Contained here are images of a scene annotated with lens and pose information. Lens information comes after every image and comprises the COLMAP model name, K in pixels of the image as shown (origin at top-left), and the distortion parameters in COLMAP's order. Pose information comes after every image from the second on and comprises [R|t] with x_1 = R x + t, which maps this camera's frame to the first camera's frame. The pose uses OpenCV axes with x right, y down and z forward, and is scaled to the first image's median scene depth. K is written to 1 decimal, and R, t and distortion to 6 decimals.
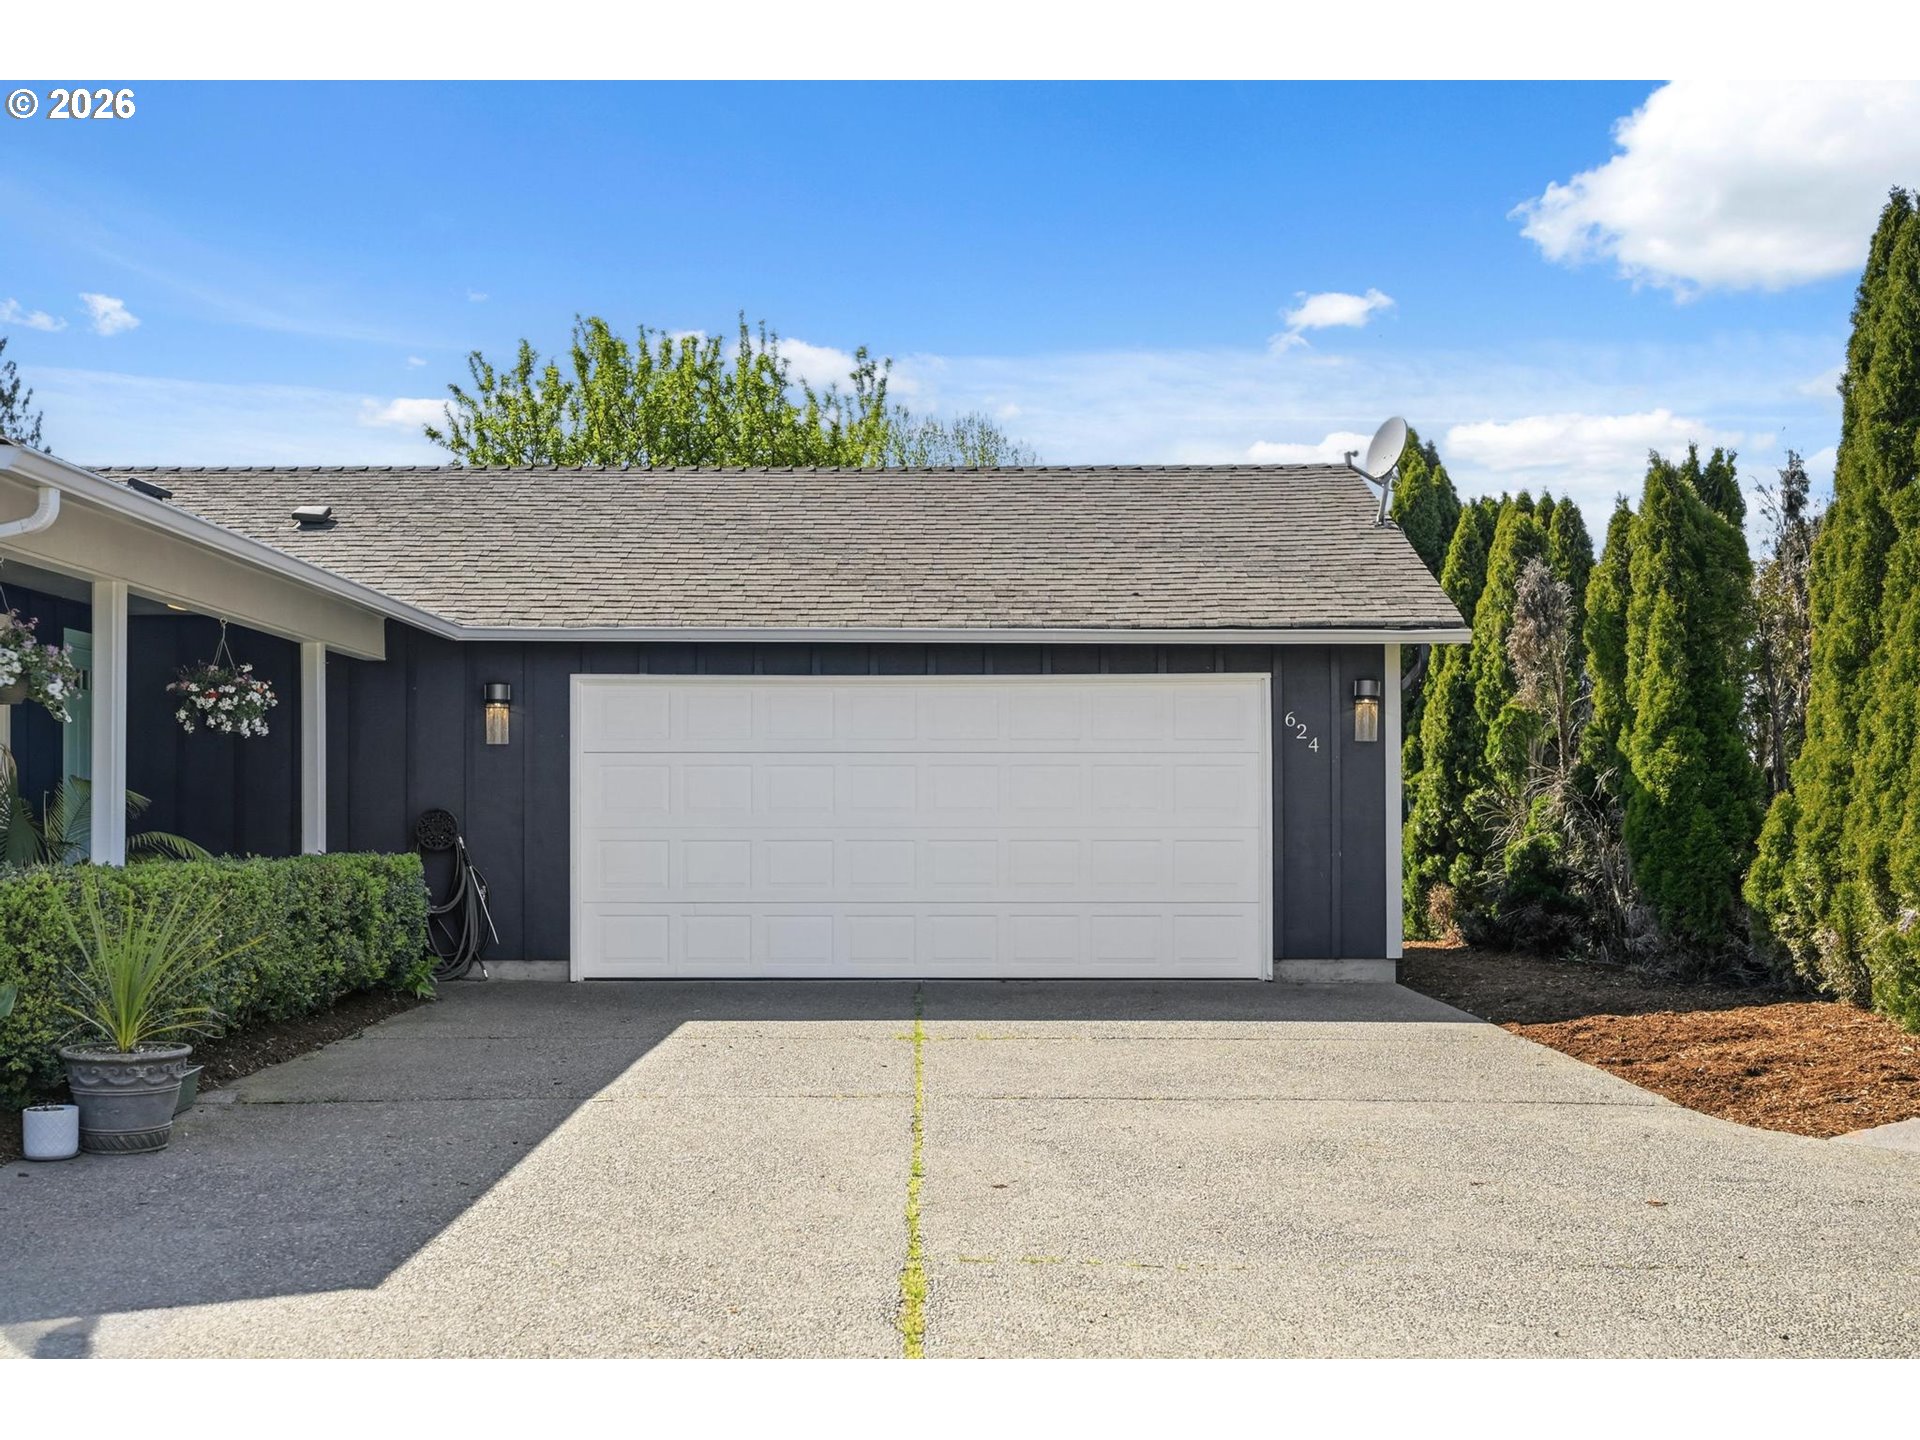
lens RADIAL K [[2186.4, 0, 958.9], [0, 2186.4, 729.1], [0, 0, 1]] dist [0.002240, 0.000000]
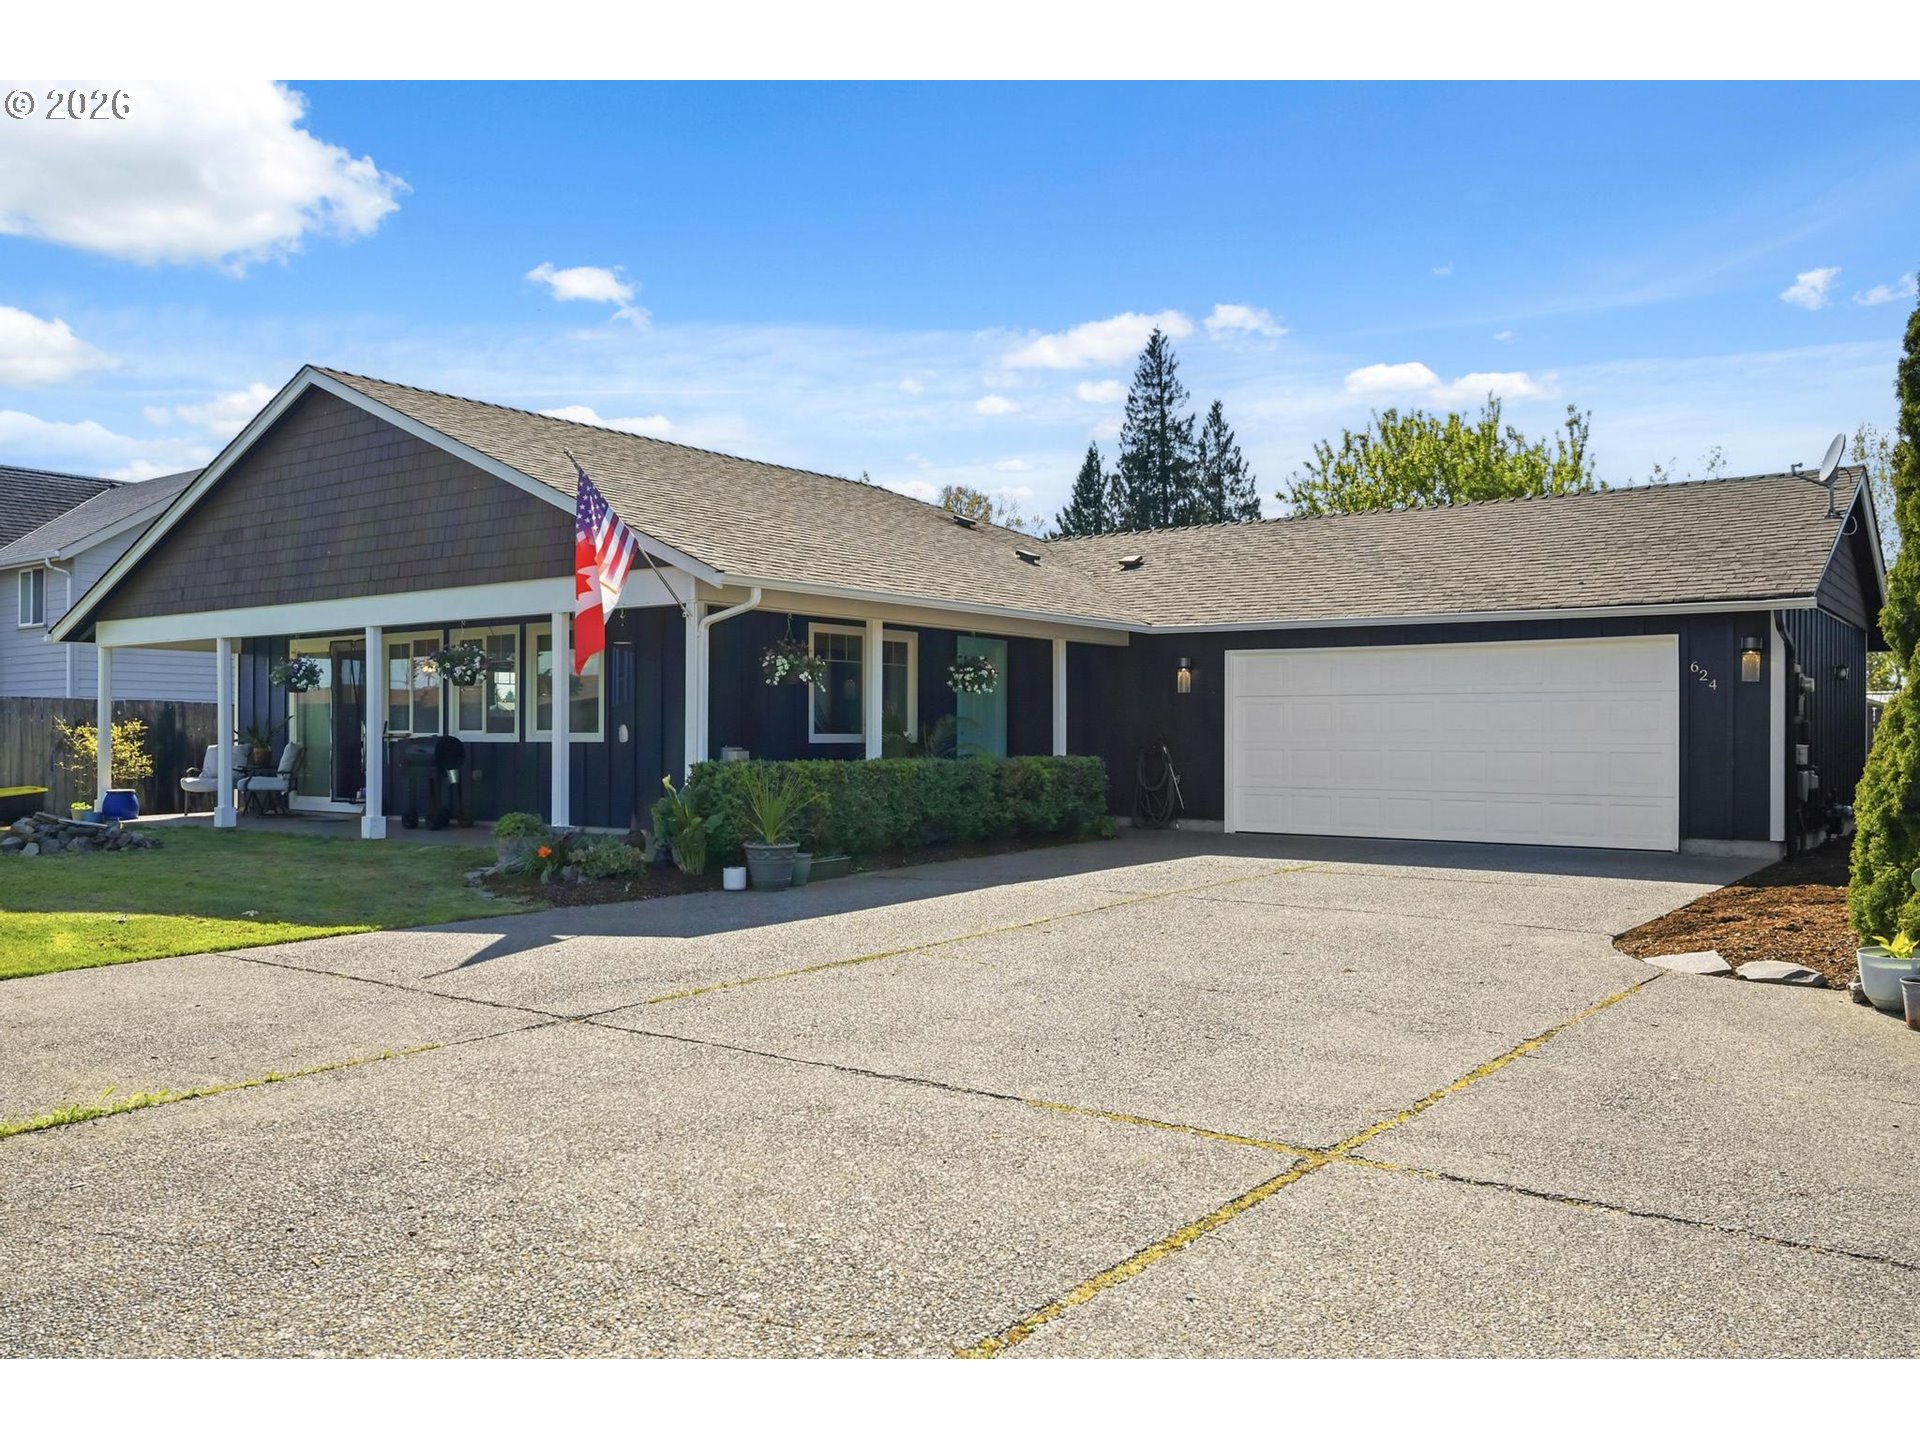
lens RADIAL K [[1492.9, 0, 961.5], [0, 1492.9, 736.6], [0, 0, 1]] dist [0.001692, -0.014894]
pose [[0.805288, 0.002996, -0.592876, 0.340511], [0.023548, 0.999037, 0.037034, -0.006253], [0.592415, -0.043784, 0.804442, -0.044553]]
